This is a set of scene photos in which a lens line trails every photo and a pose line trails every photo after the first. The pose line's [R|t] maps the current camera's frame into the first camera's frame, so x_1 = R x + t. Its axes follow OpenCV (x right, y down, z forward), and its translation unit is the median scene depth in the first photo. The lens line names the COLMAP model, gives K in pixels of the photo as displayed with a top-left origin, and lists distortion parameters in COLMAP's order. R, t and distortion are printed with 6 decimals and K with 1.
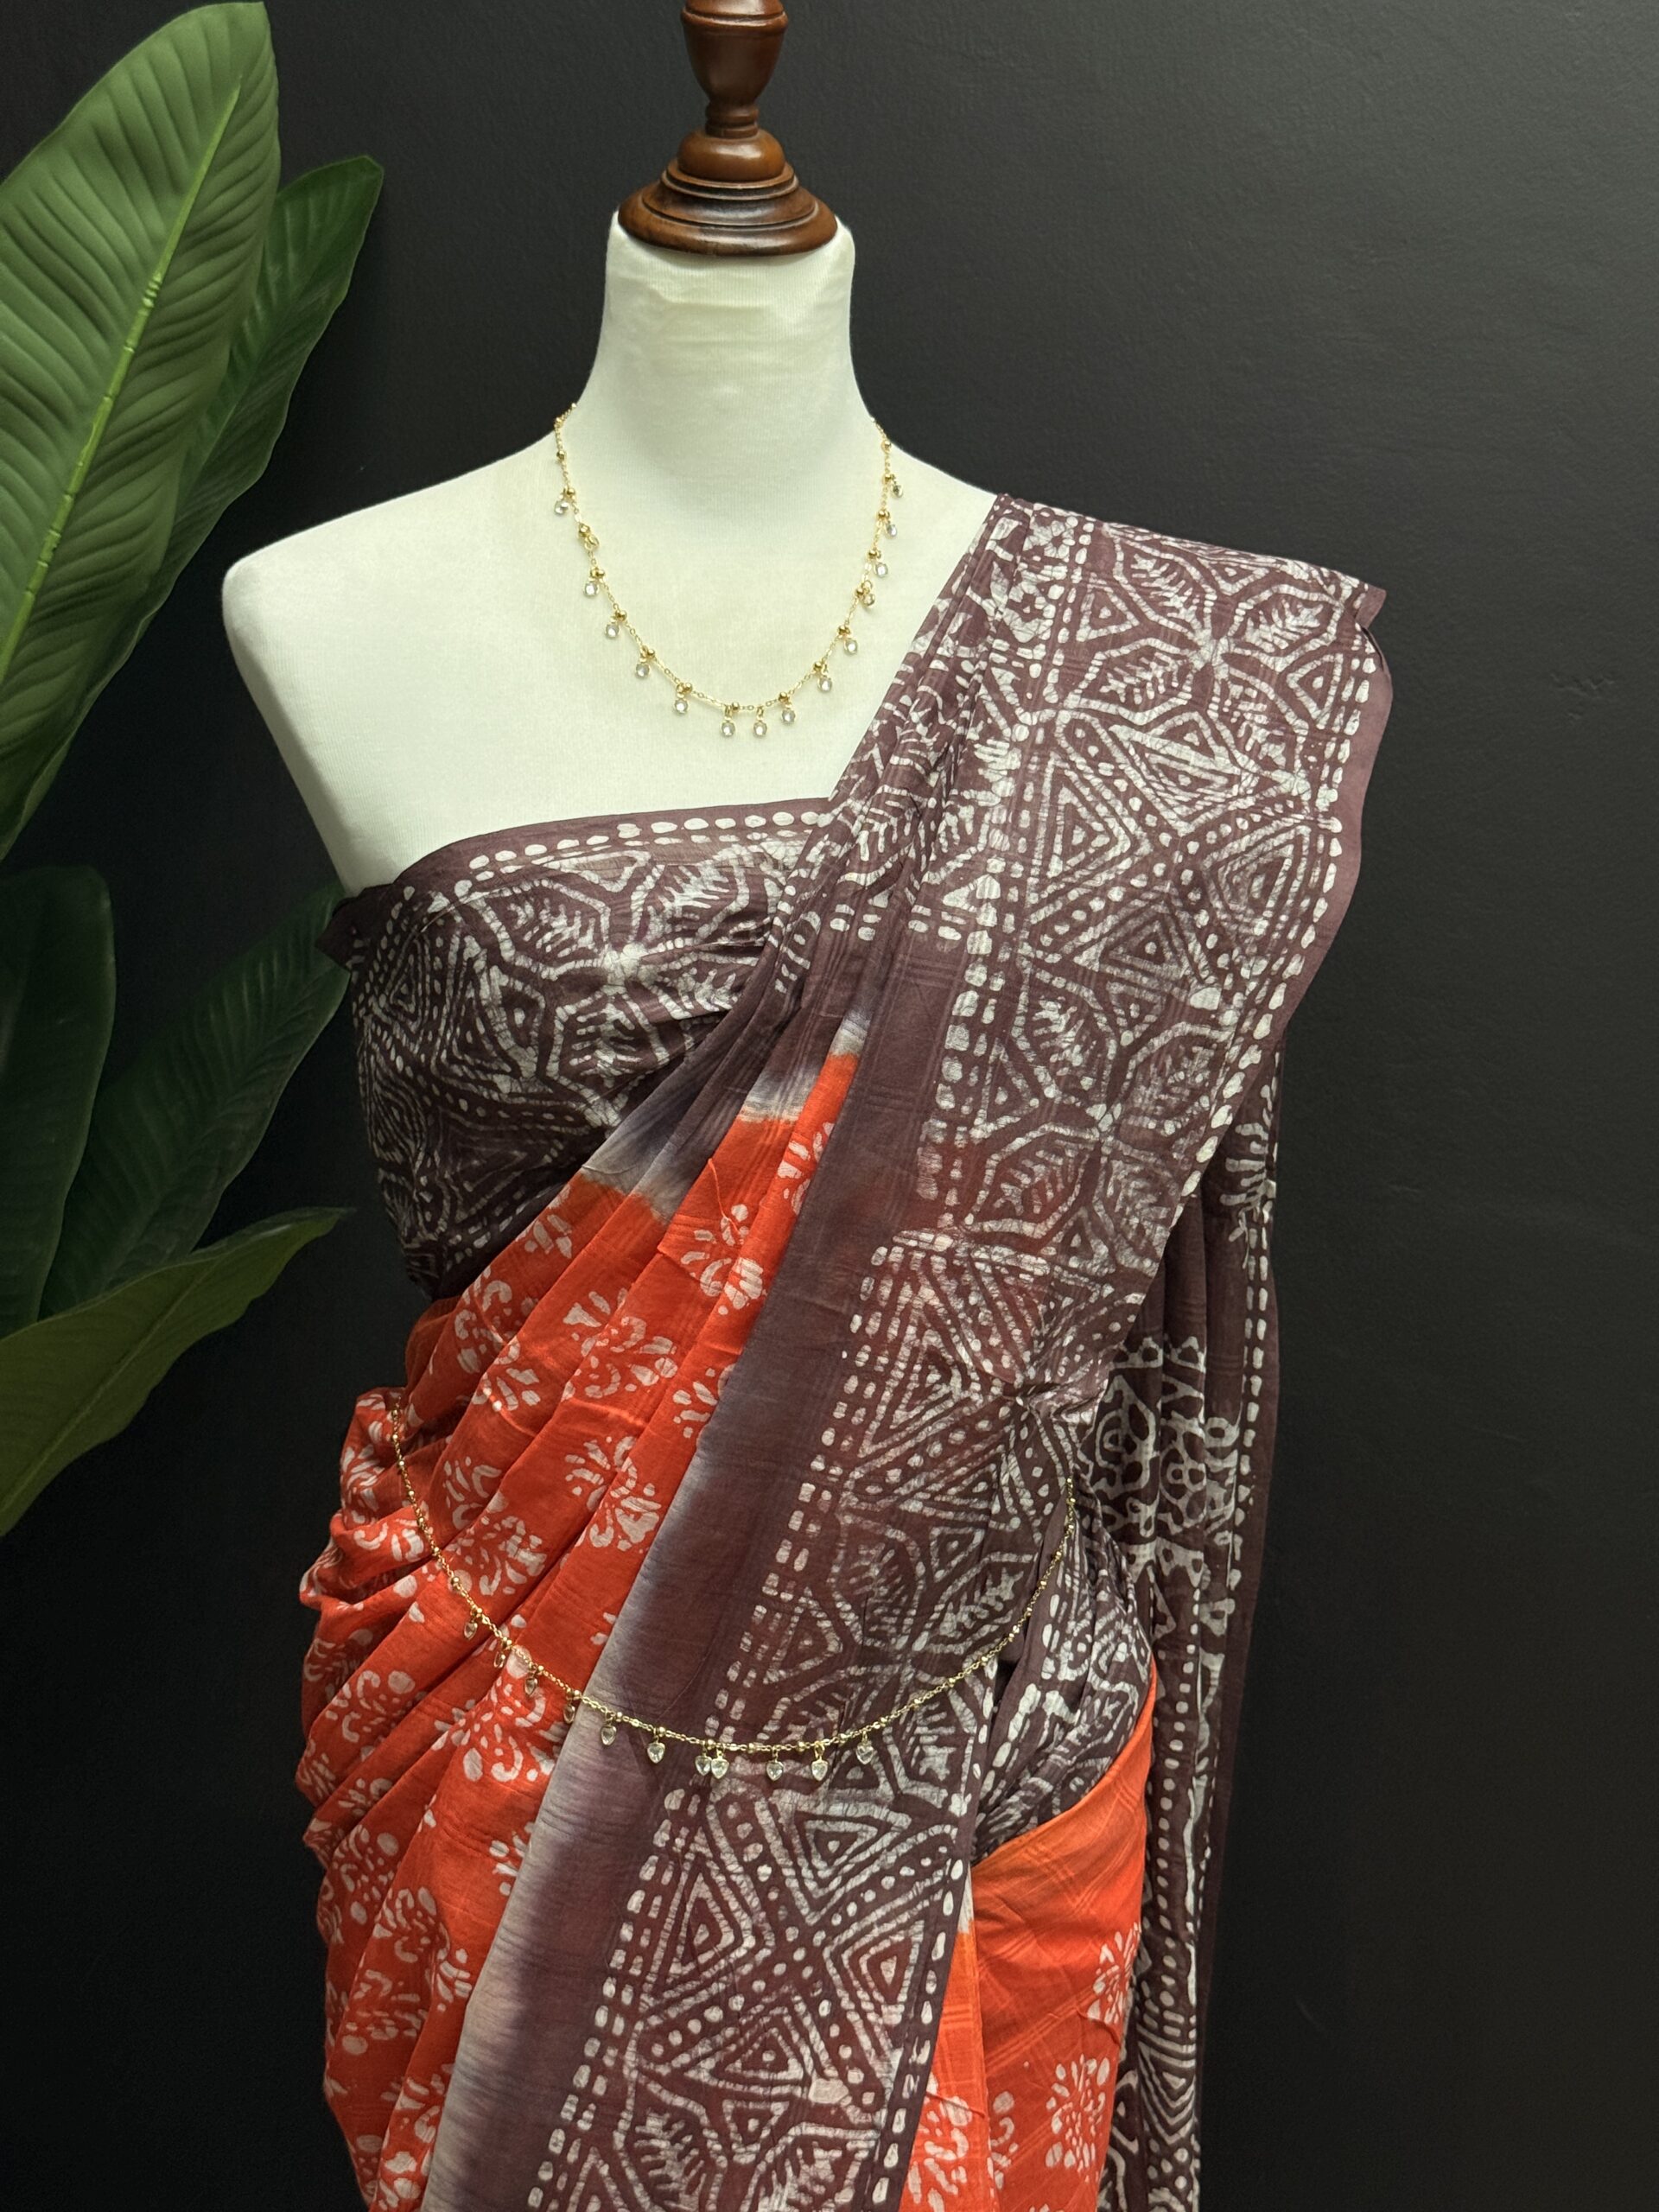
lens RADIAL K [[2937.3, 0, 829.5], [0, 2937.3, 1106.0], [0, 0, 1]] dist [0.160086, -0.281571]
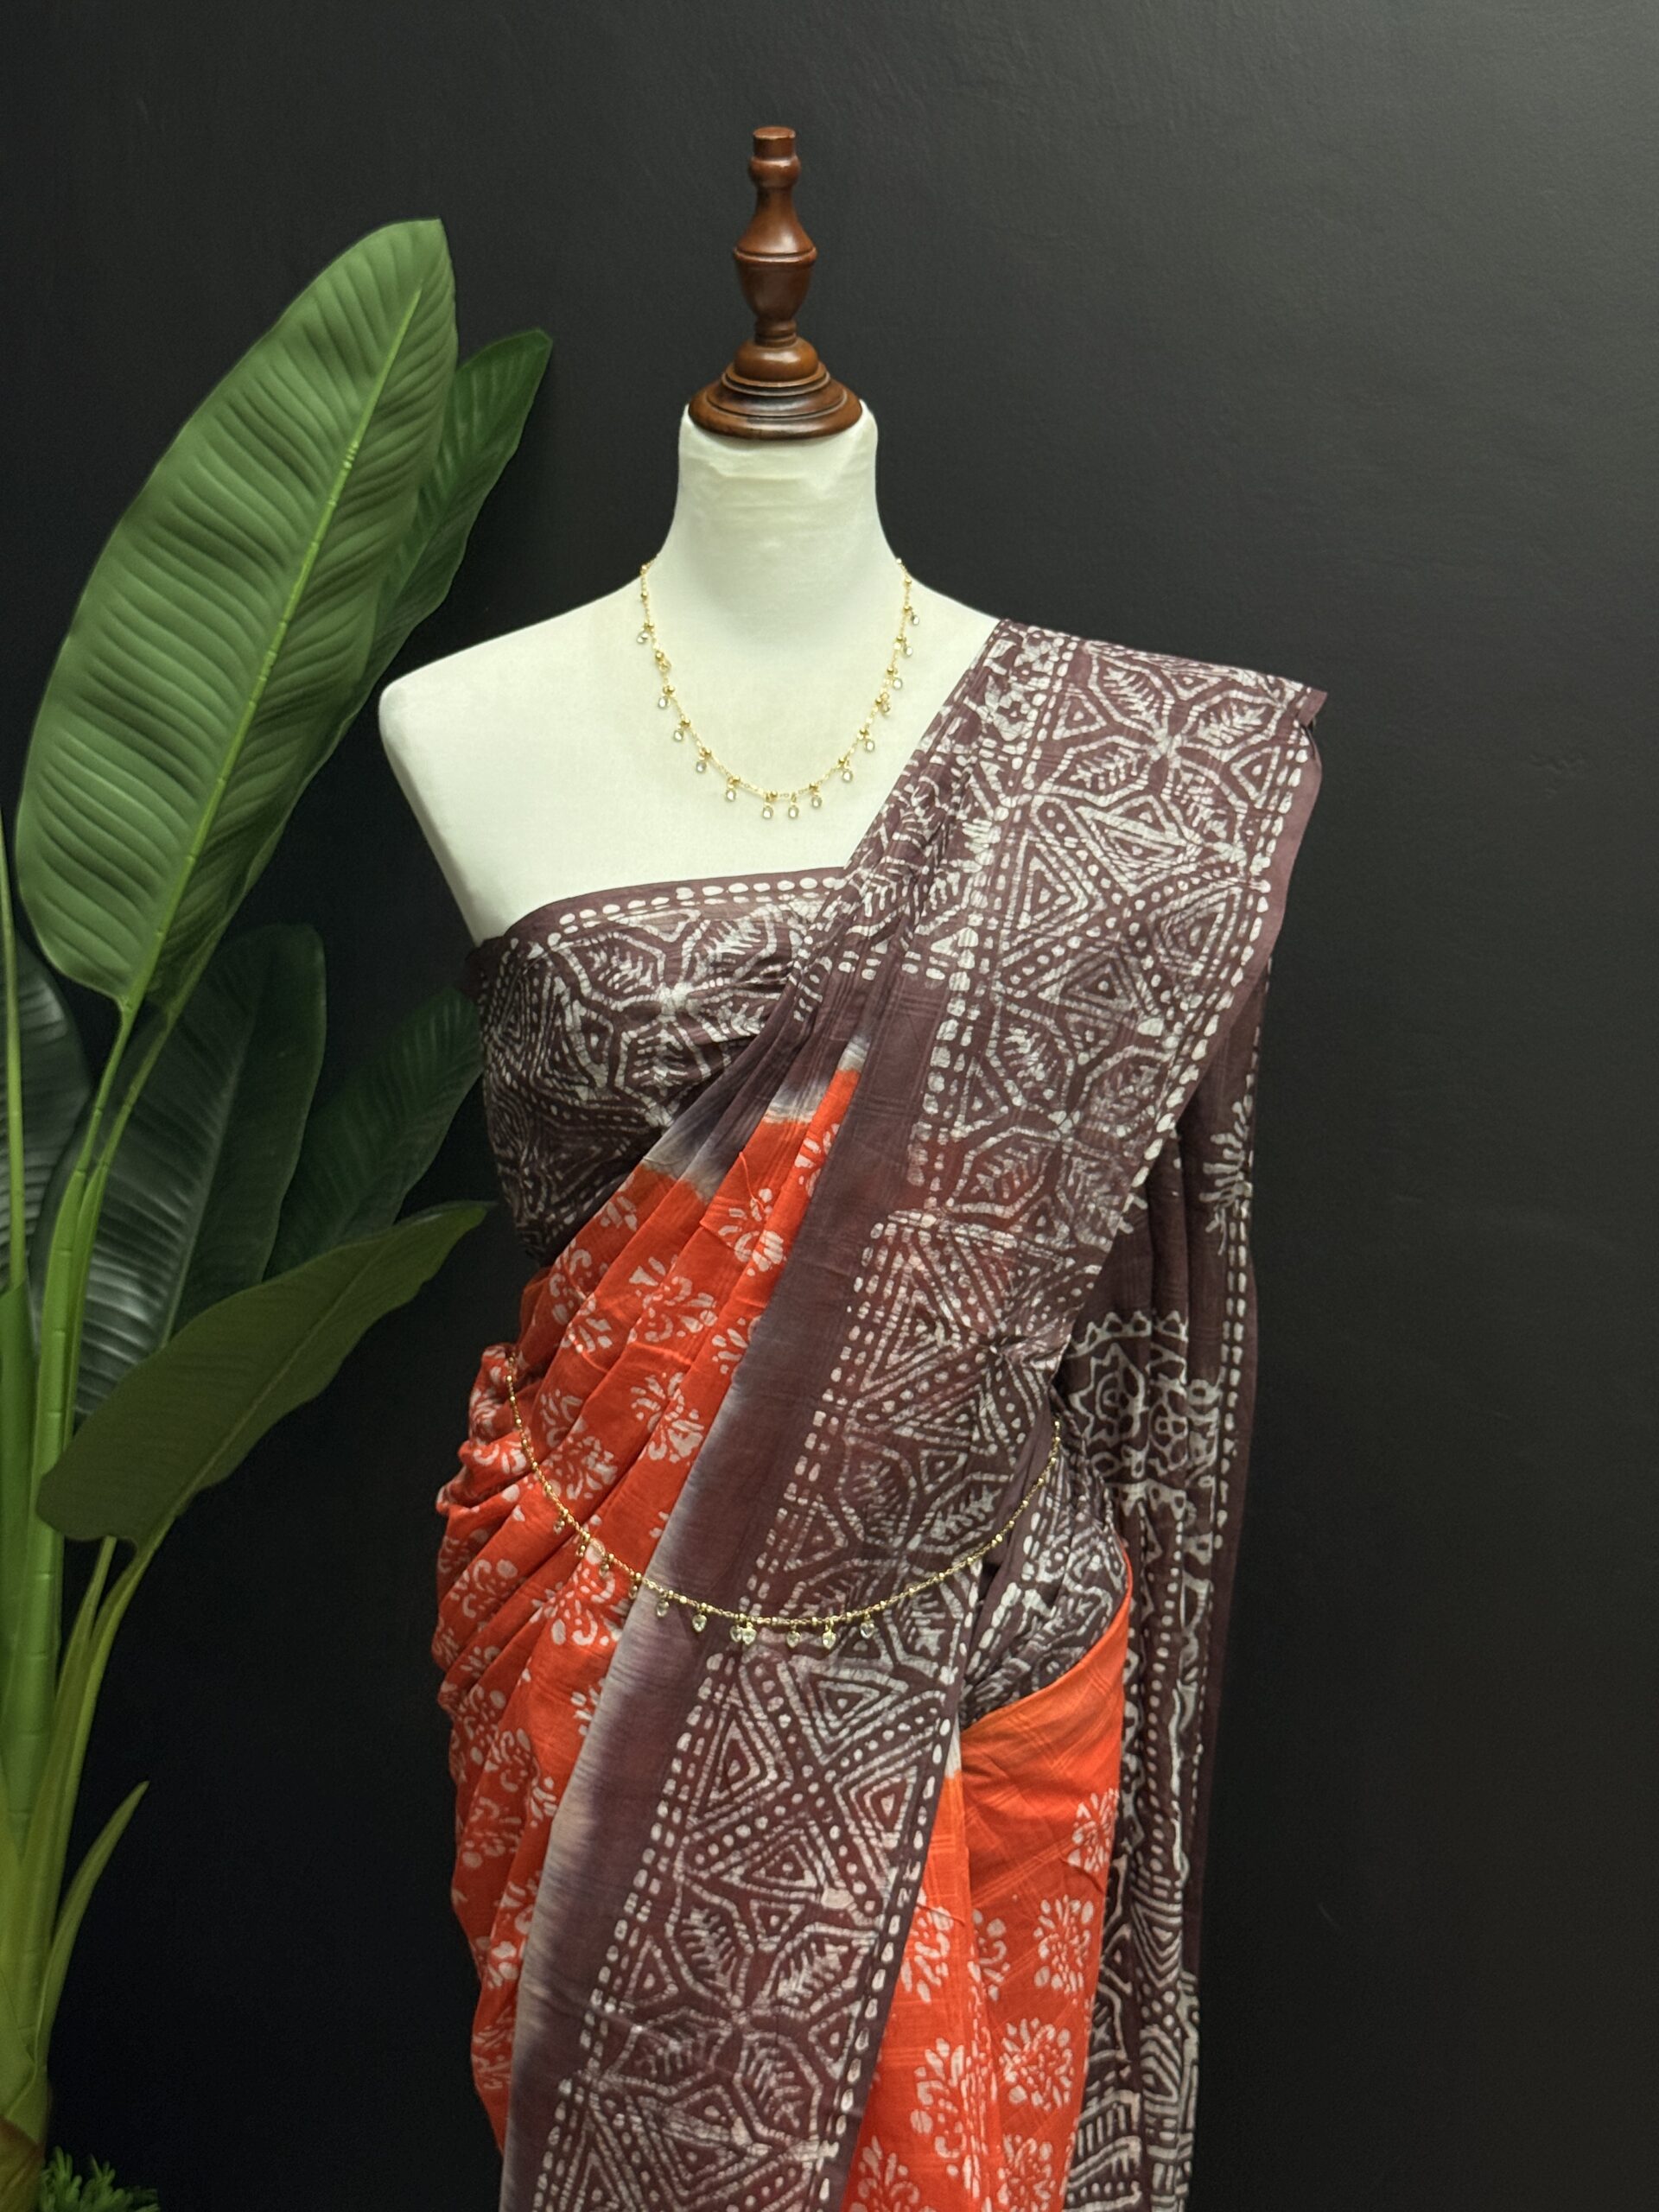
lens RADIAL K [[2937.3, 0, 829.5], [0, 2937.3, 1106.0], [0, 0, 1]] dist [0.160086, -0.281571]
pose [[0.995210, 0.002490, -0.097724, 0.115594], [-0.004488, 0.999785, -0.020230, 0.022535], [0.097653, 0.020571, 0.995008, -0.244041]]
